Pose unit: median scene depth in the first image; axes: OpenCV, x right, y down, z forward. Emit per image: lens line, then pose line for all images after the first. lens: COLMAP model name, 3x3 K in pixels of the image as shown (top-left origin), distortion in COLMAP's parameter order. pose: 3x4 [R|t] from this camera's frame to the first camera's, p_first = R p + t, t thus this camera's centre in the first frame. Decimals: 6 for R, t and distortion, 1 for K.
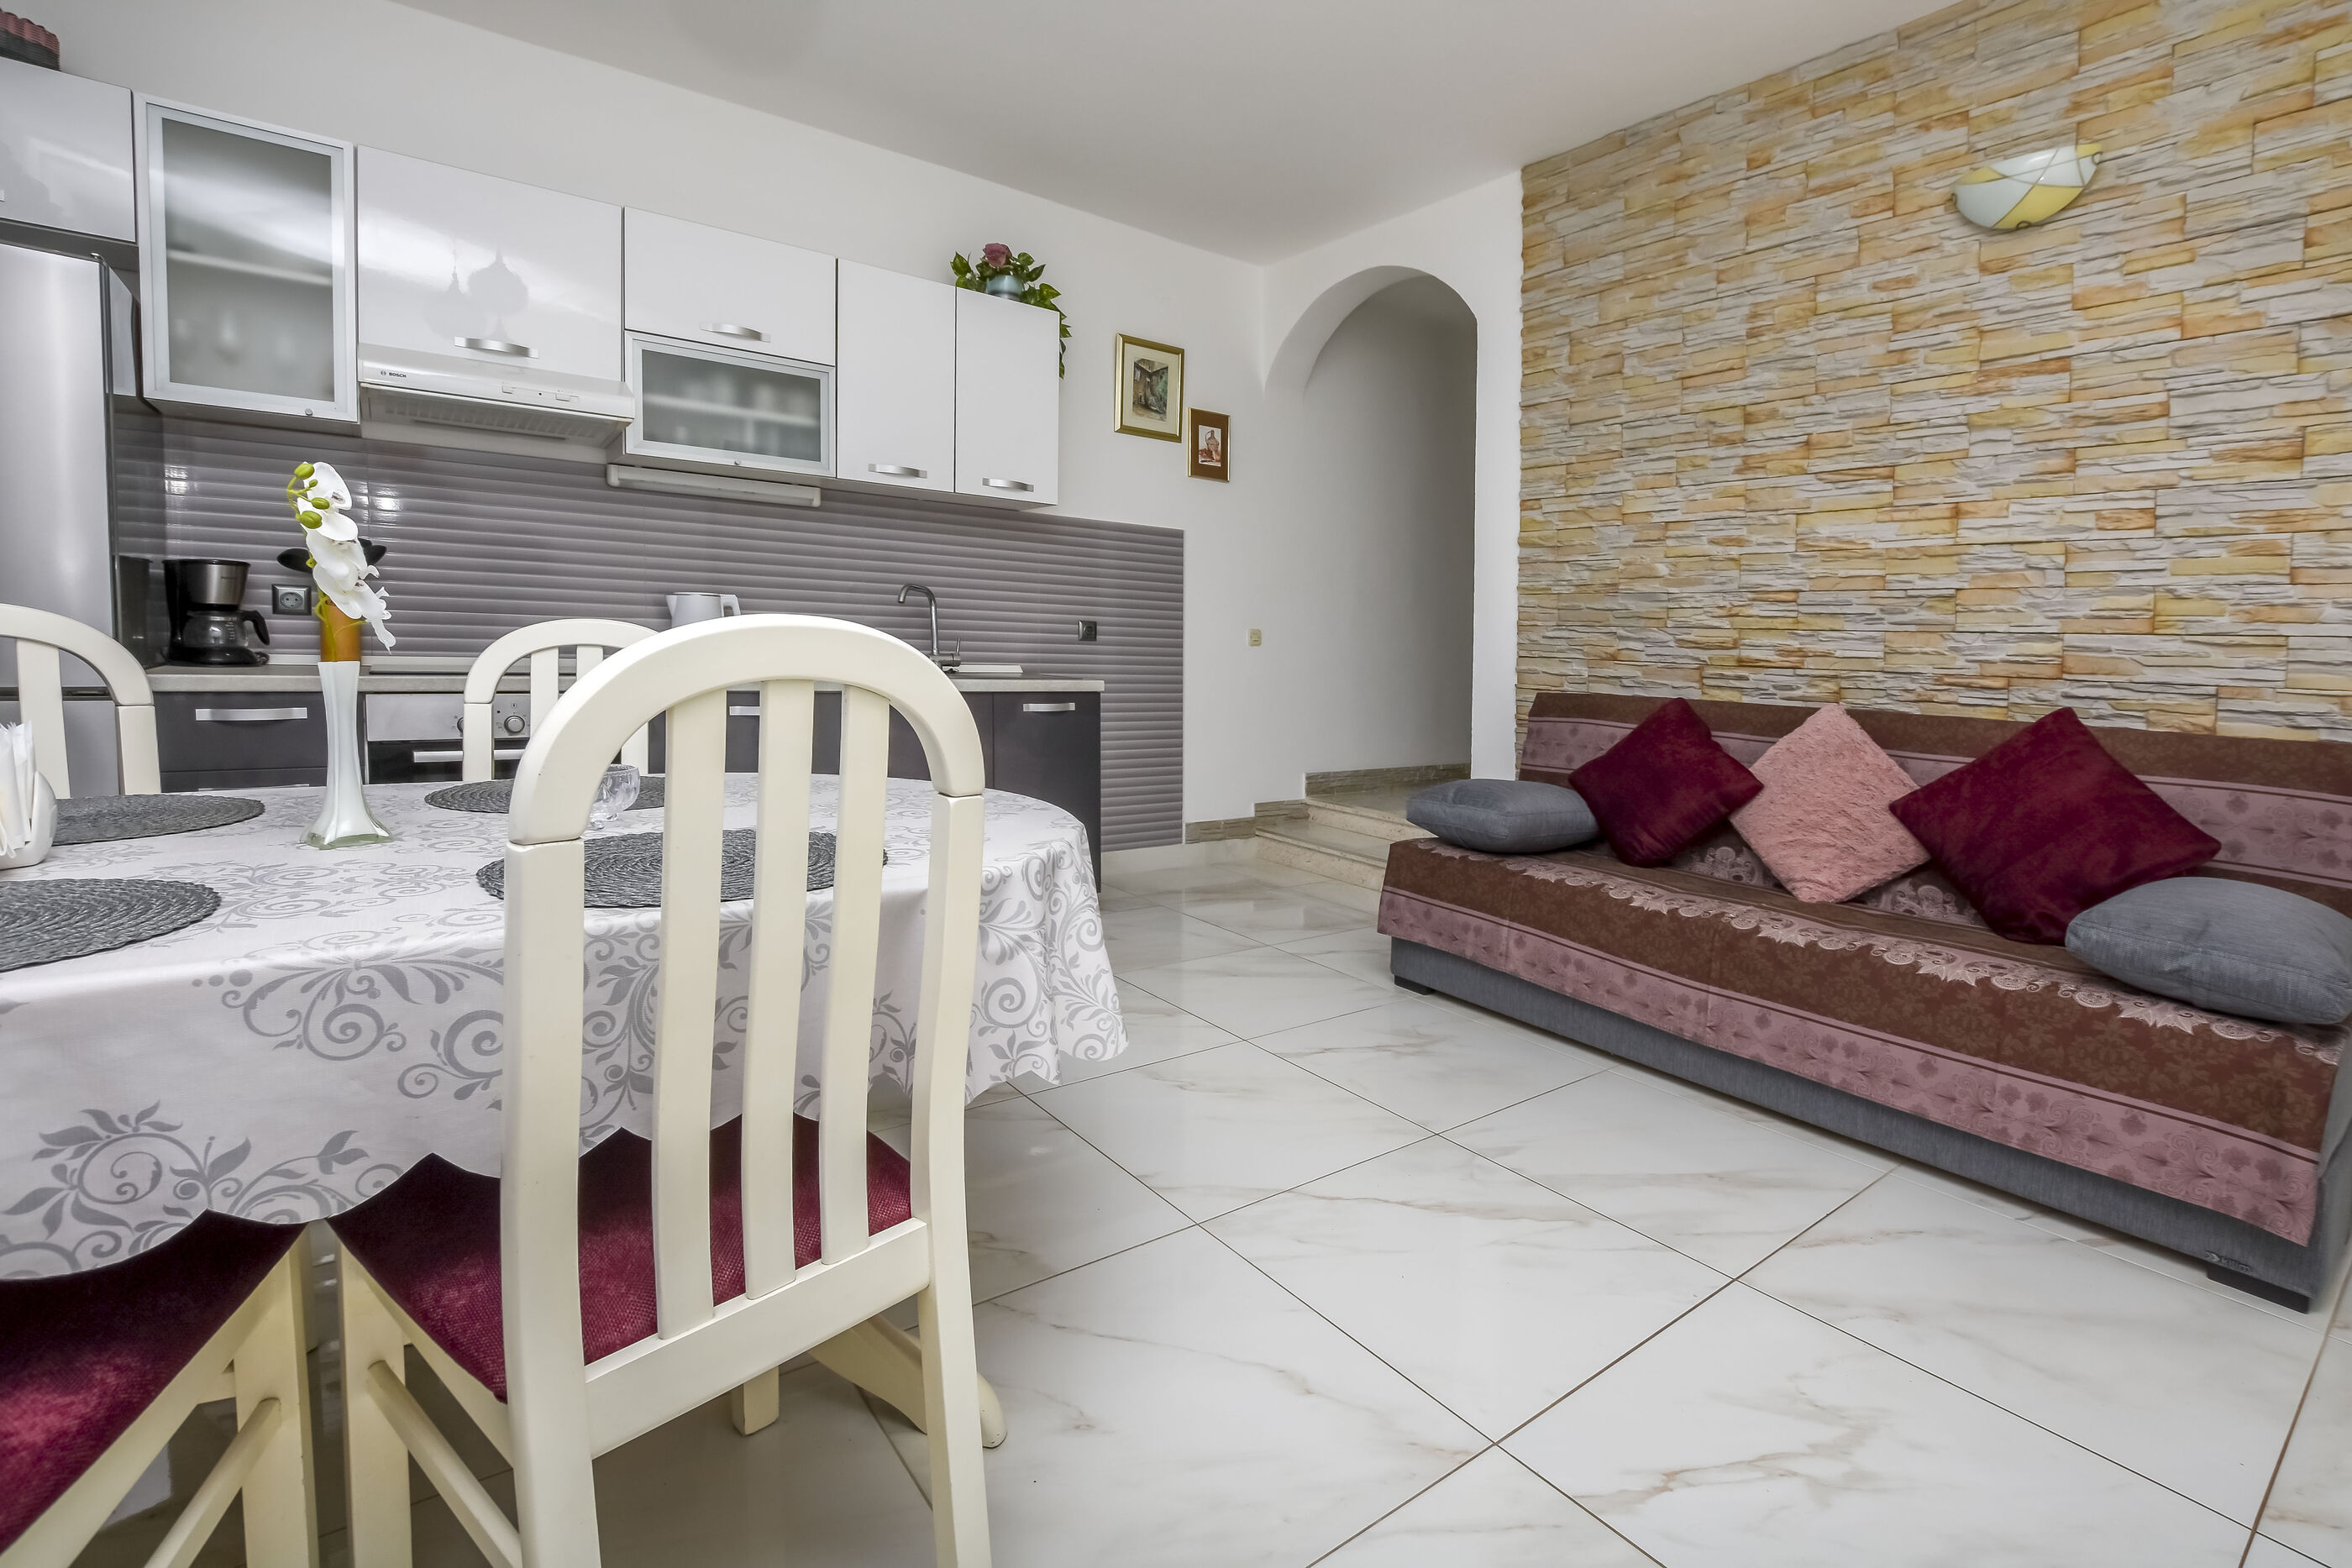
lens RADIAL K [[1101.0, 0, 1189.5], [0, 1101.0, 707.8], [0, 0, 1]] dist [-0.024574, 0.001685]
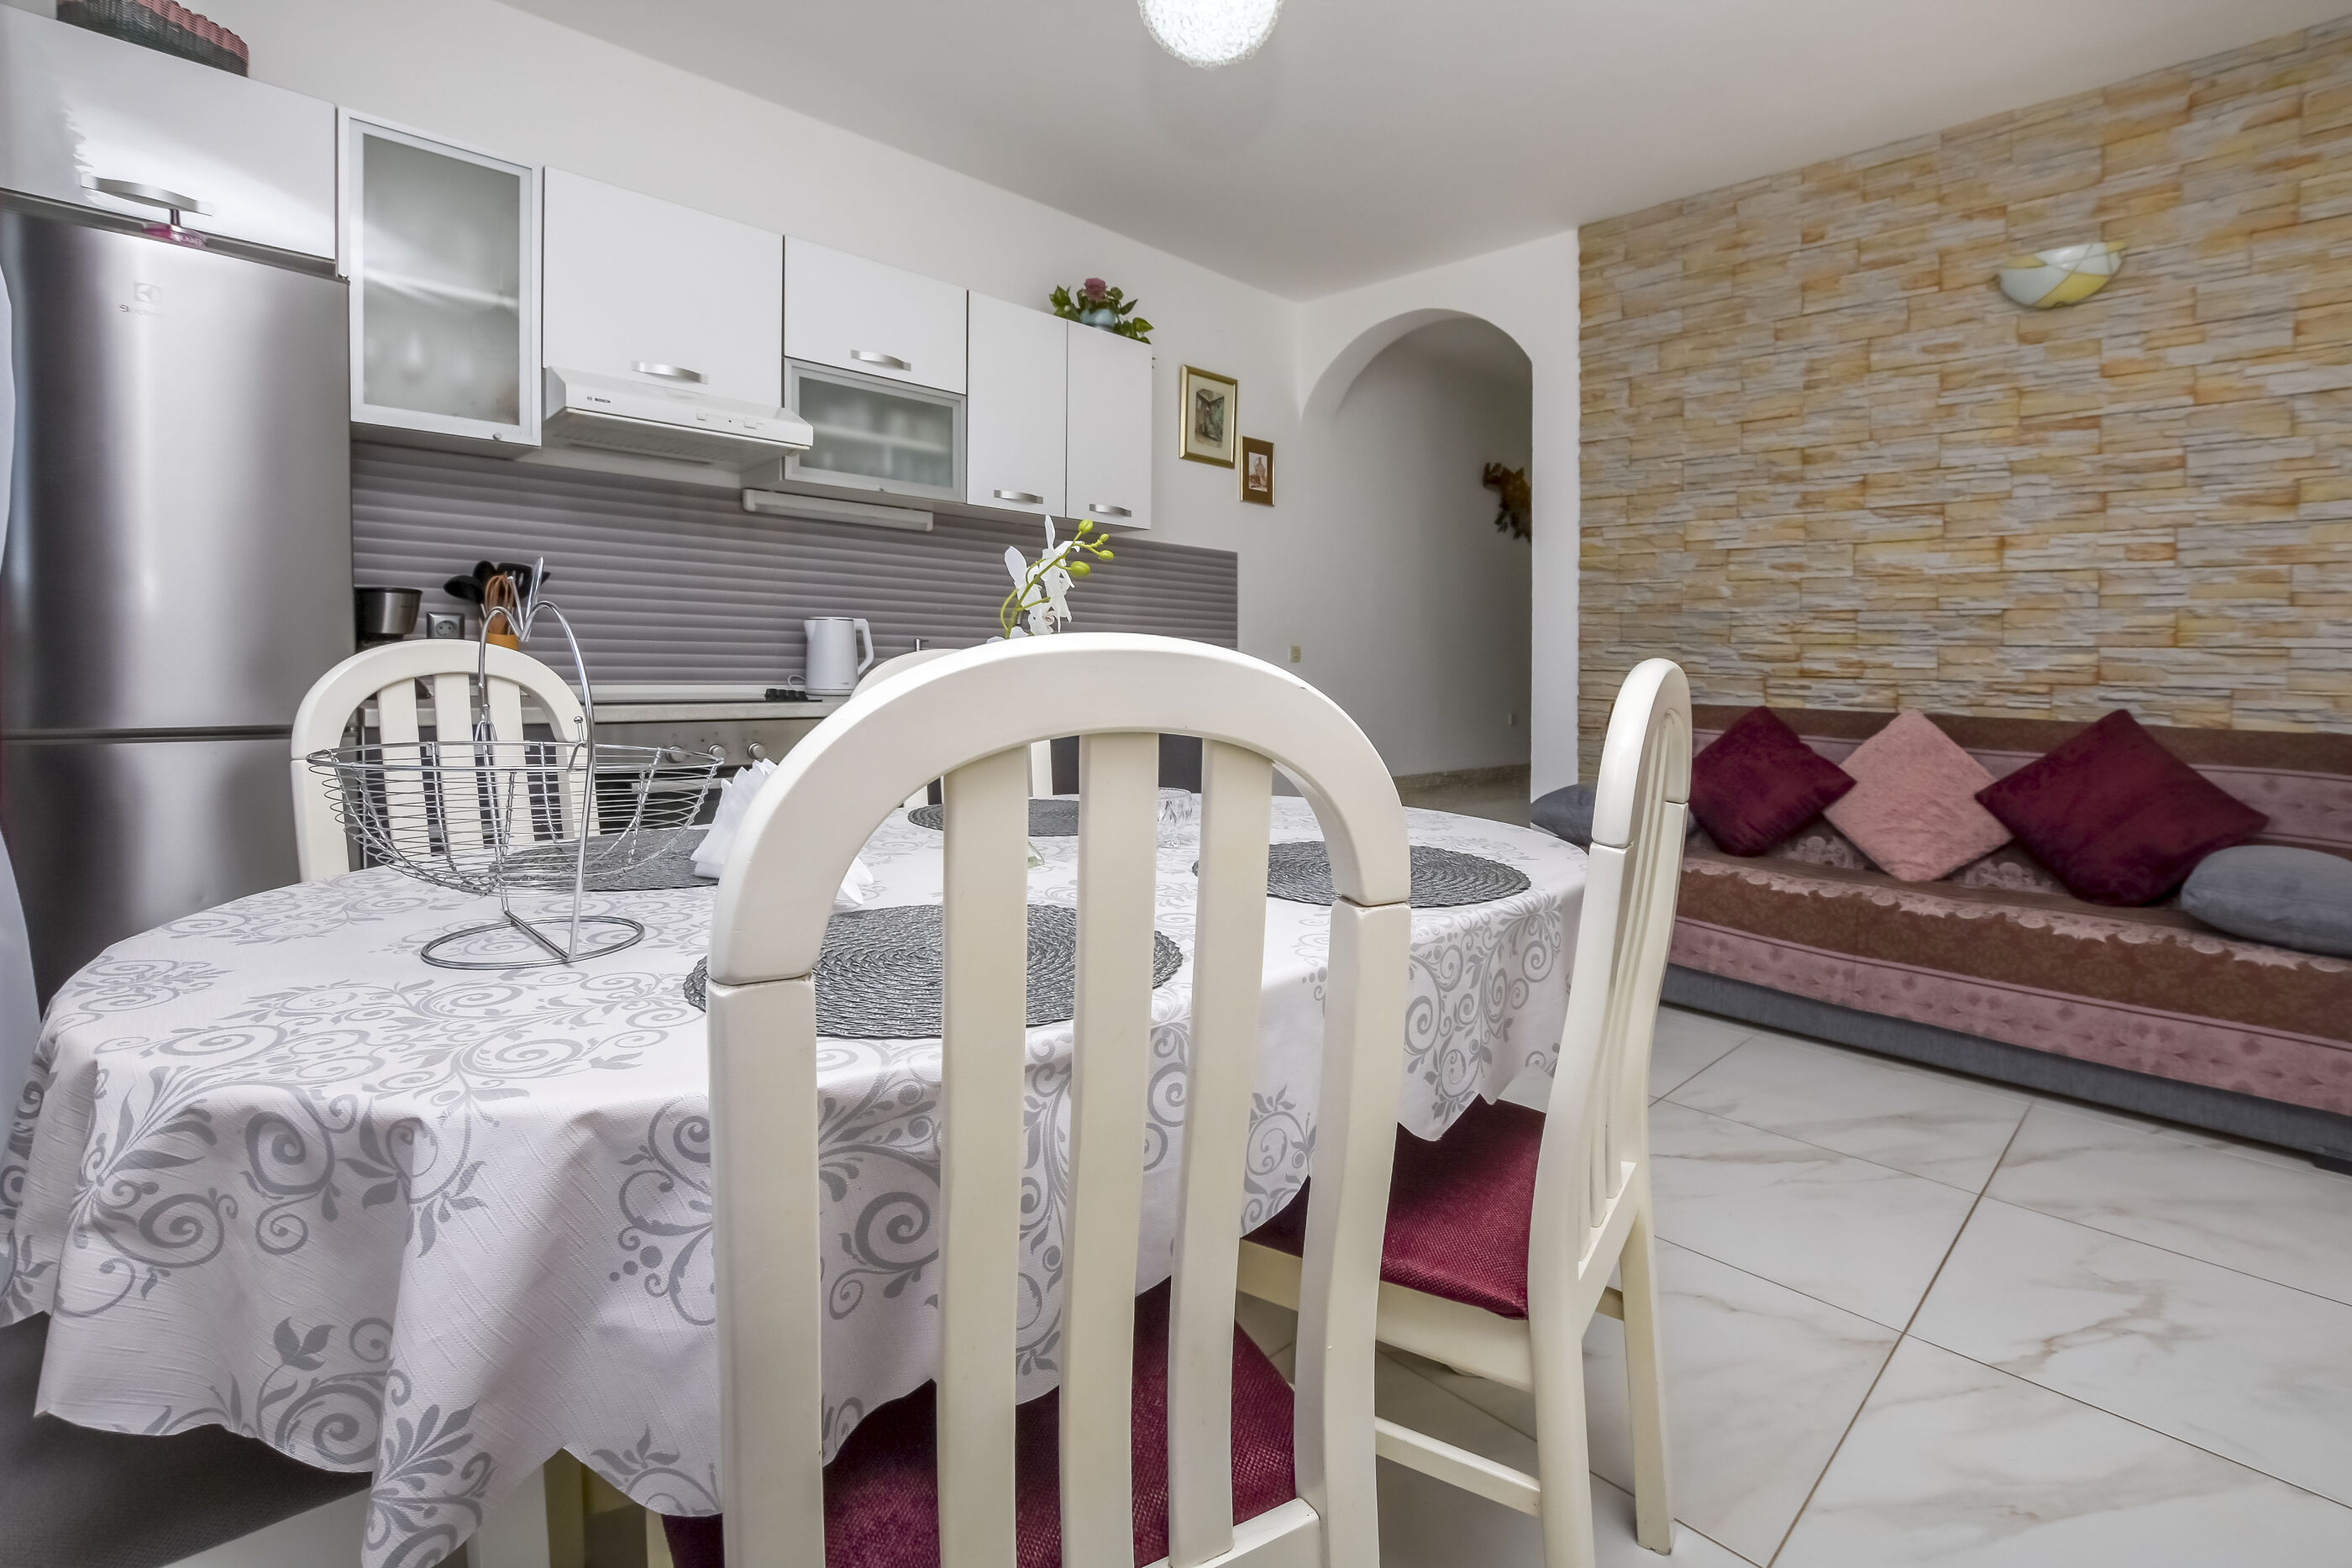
lens RADIAL K [[1082.7, 0, 1251.6], [0, 1082.7, 700.5], [0, 0, 1]] dist [-0.024674, -0.000098]
pose [[0.991151, -0.015926, 0.131778, -0.251961], [0.018301, 0.999691, -0.016832, -0.006244], [-0.131469, 0.019095, 0.991136, -0.034827]]
